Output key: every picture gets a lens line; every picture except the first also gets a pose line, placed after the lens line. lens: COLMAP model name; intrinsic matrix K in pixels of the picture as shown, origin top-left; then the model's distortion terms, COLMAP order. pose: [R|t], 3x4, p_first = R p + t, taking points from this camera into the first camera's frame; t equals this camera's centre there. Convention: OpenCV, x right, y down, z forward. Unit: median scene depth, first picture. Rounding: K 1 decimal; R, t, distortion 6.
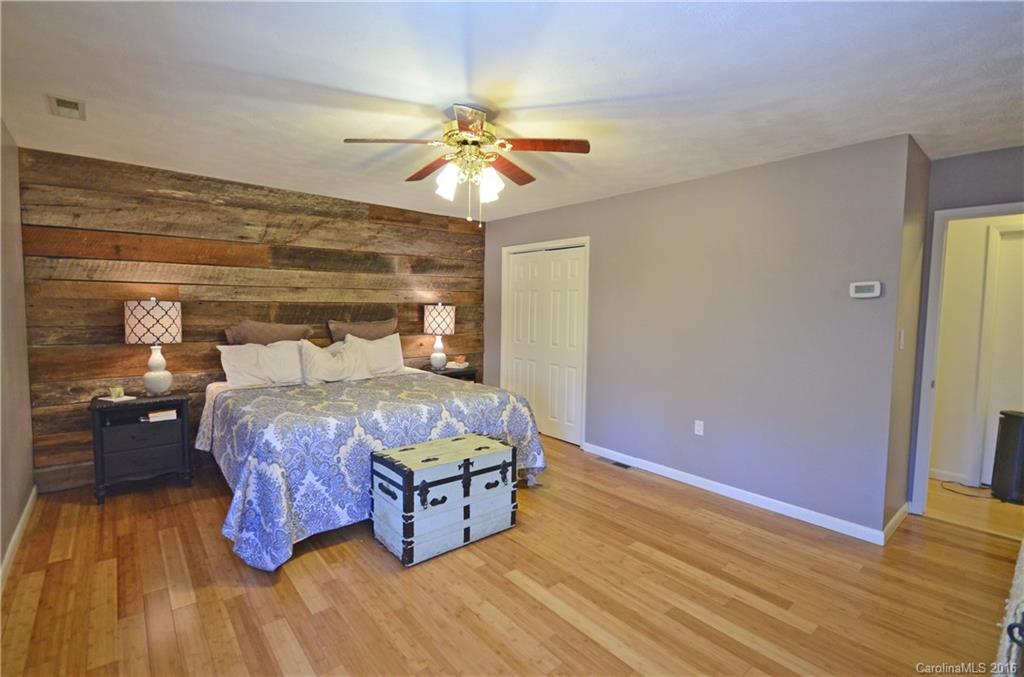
lens RADIAL K [[466.0, 0, 512.3], [0, 466.0, 340.0], [0, 0, 1]] dist [-0.001910, -0.000788]
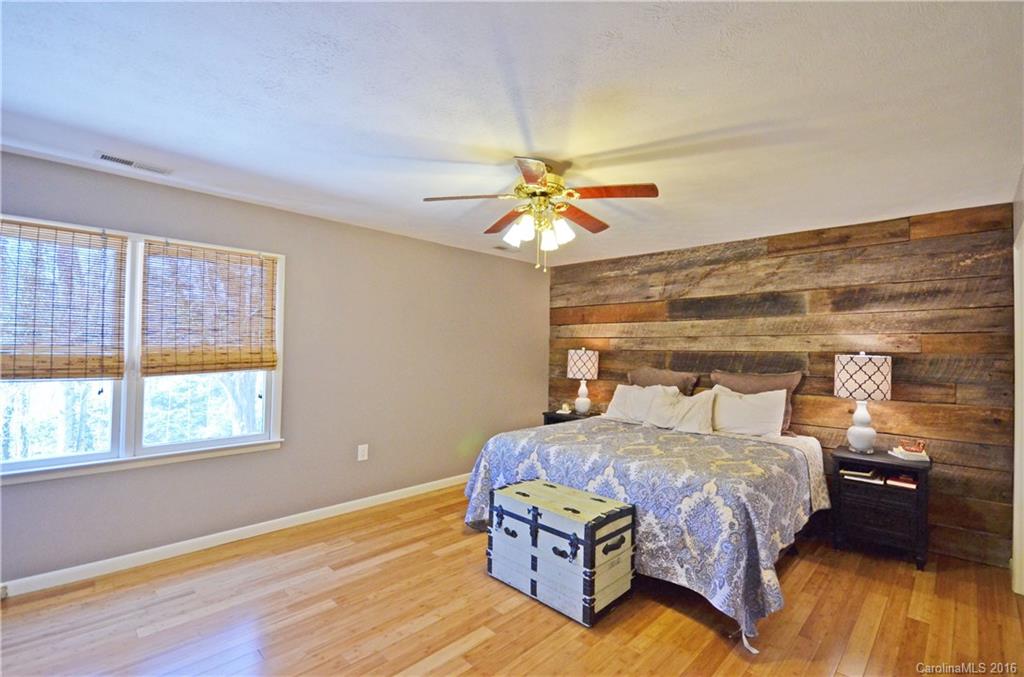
lens RADIAL K [[466.0, 0, 512.9], [0, 466.0, 337.4], [0, 0, 1]] dist [-0.001910, -0.000788]
pose [[0.087288, -0.036287, -0.995522, 0.580224], [-0.086691, 0.995269, -0.043878, -0.033409], [0.992404, 0.090132, 0.083729, 0.550765]]
